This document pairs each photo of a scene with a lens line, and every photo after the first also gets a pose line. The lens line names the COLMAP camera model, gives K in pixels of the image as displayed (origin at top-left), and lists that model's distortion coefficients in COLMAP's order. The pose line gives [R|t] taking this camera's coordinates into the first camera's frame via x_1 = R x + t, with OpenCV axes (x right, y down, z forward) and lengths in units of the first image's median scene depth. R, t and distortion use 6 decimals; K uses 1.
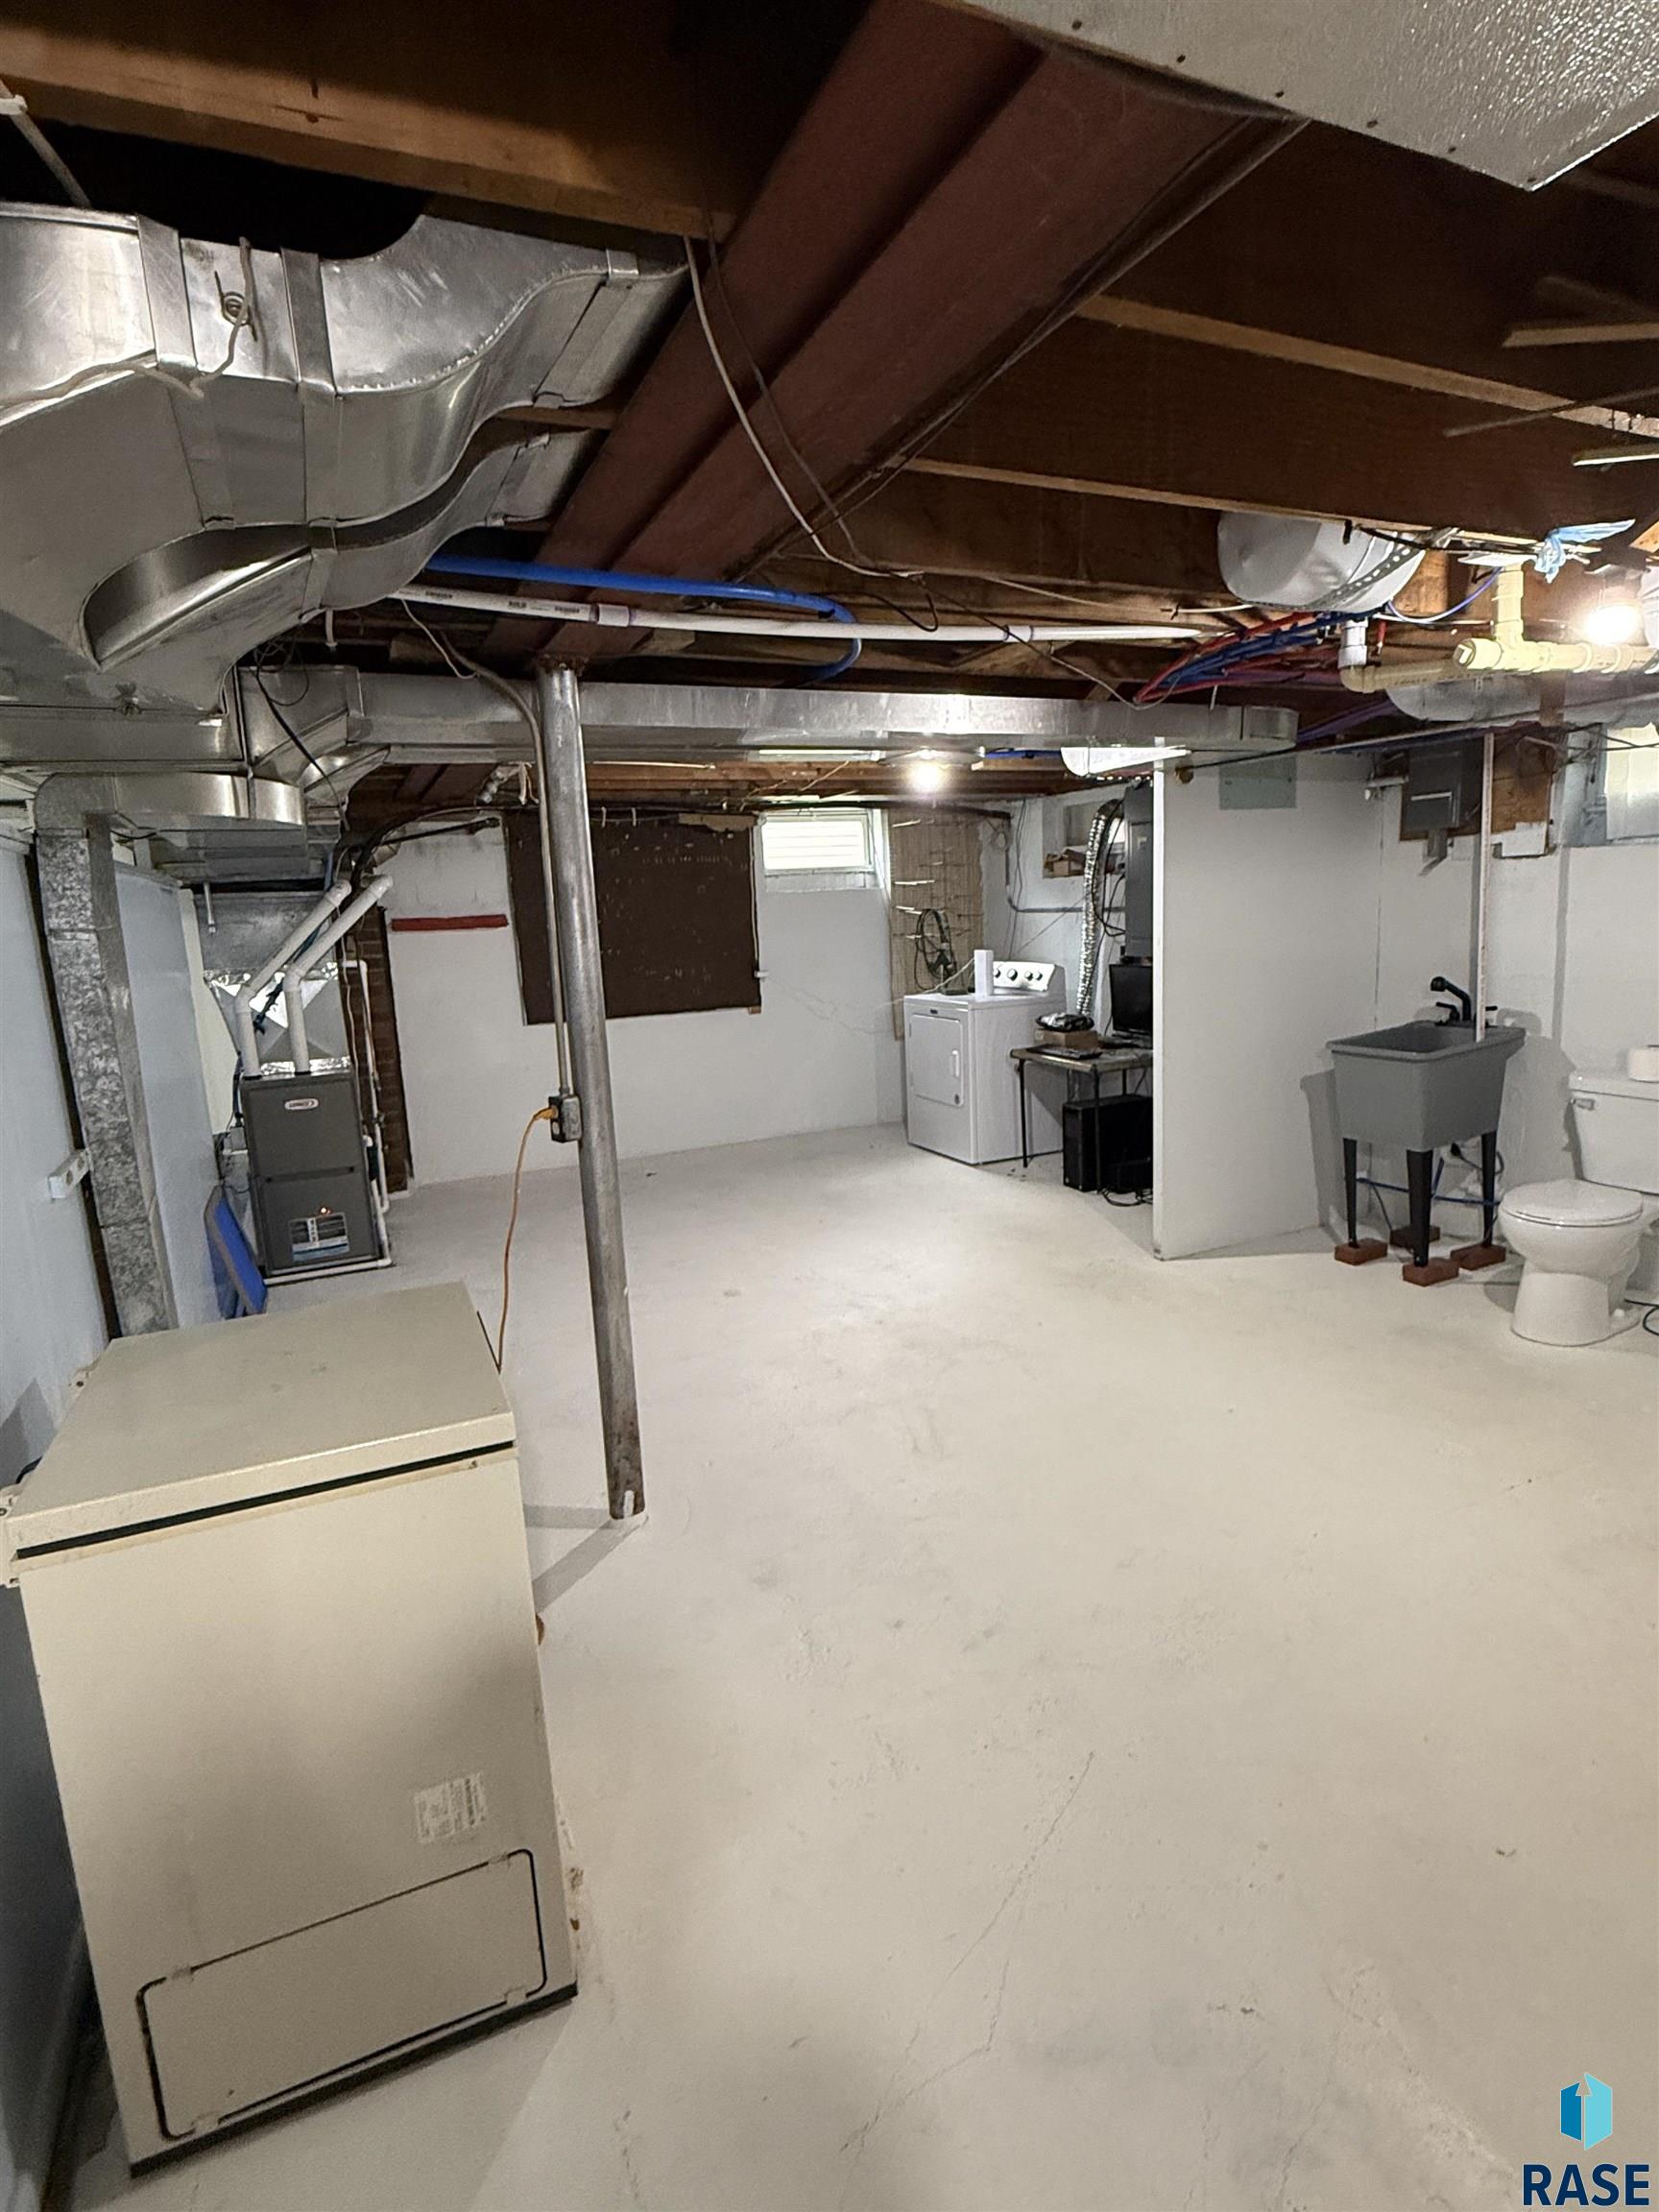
lens RADIAL K [[1146.4, 0, 834.6], [0, 1146.4, 1109.8], [0, 0, 1]] dist [-0.000778, -0.000512]
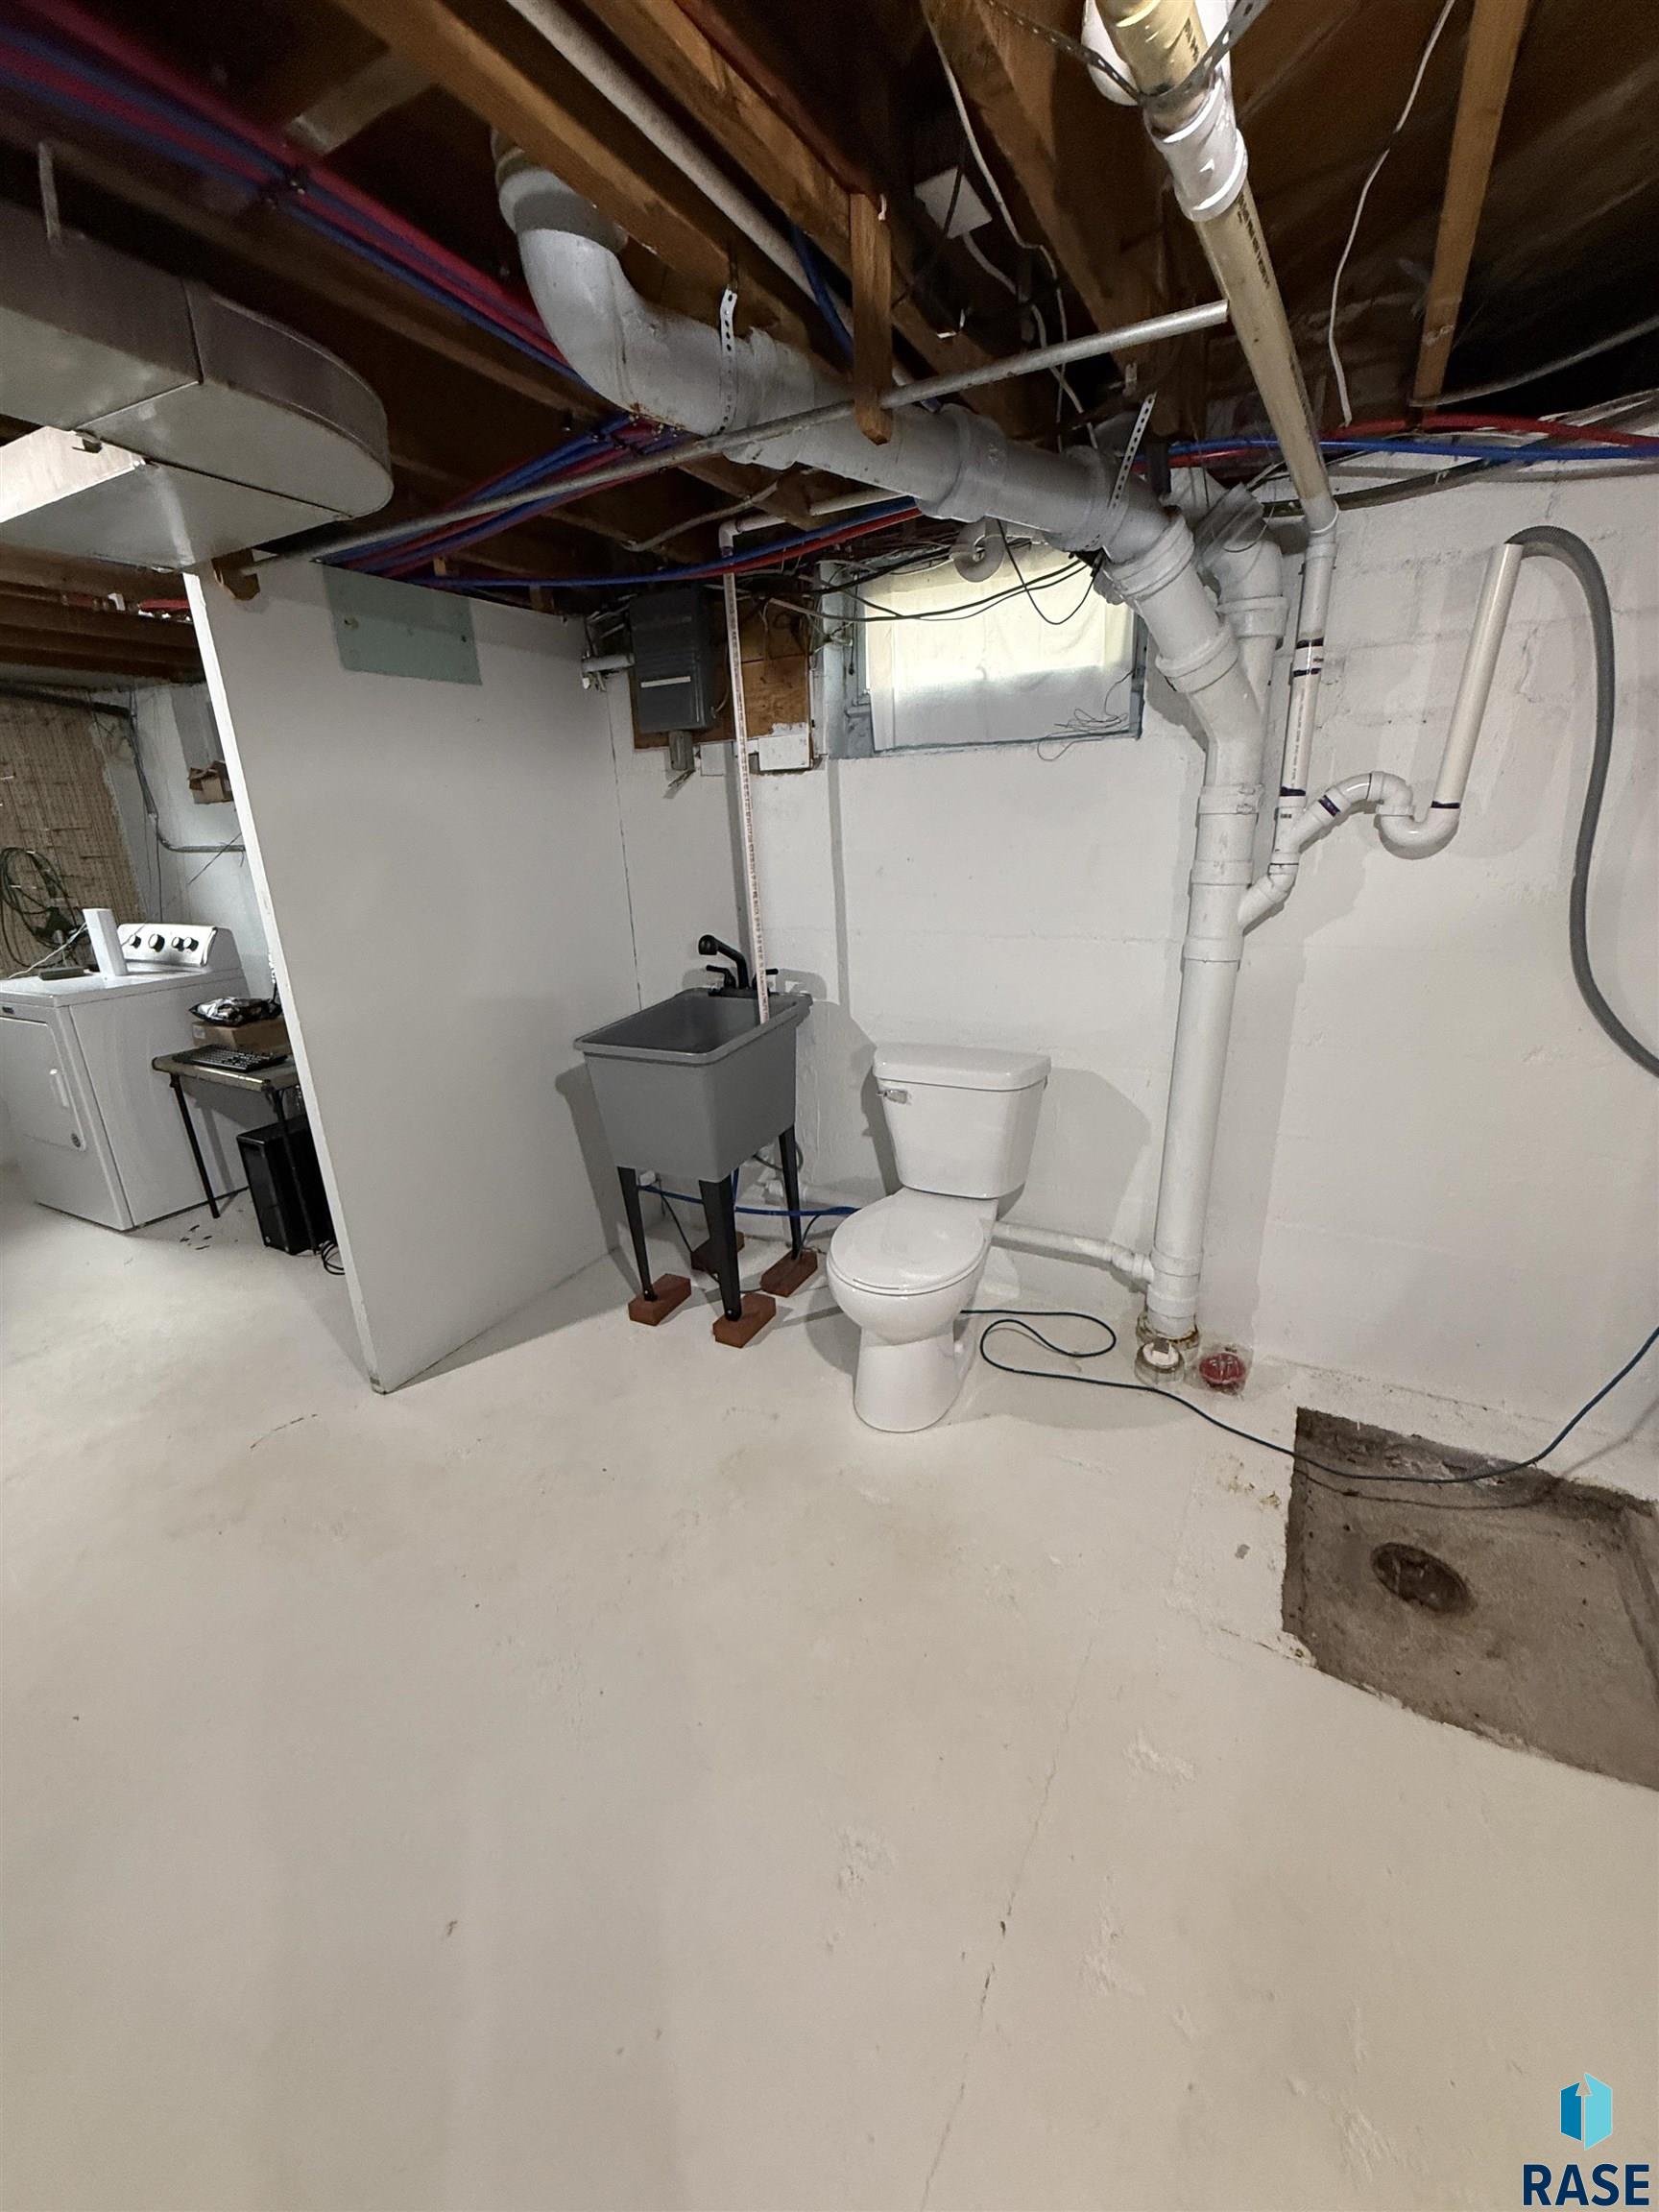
lens RADIAL K [[912.8, 0, 829.5], [0, 912.8, 1106.0], [0, 0, 1]] dist [-0.001721, -0.000055]
pose [[0.805651, -0.165134, 0.568909, 0.230385], [0.106913, 0.985123, 0.134542, -0.075780], [-0.582663, -0.047570, 0.811320, 0.456175]]
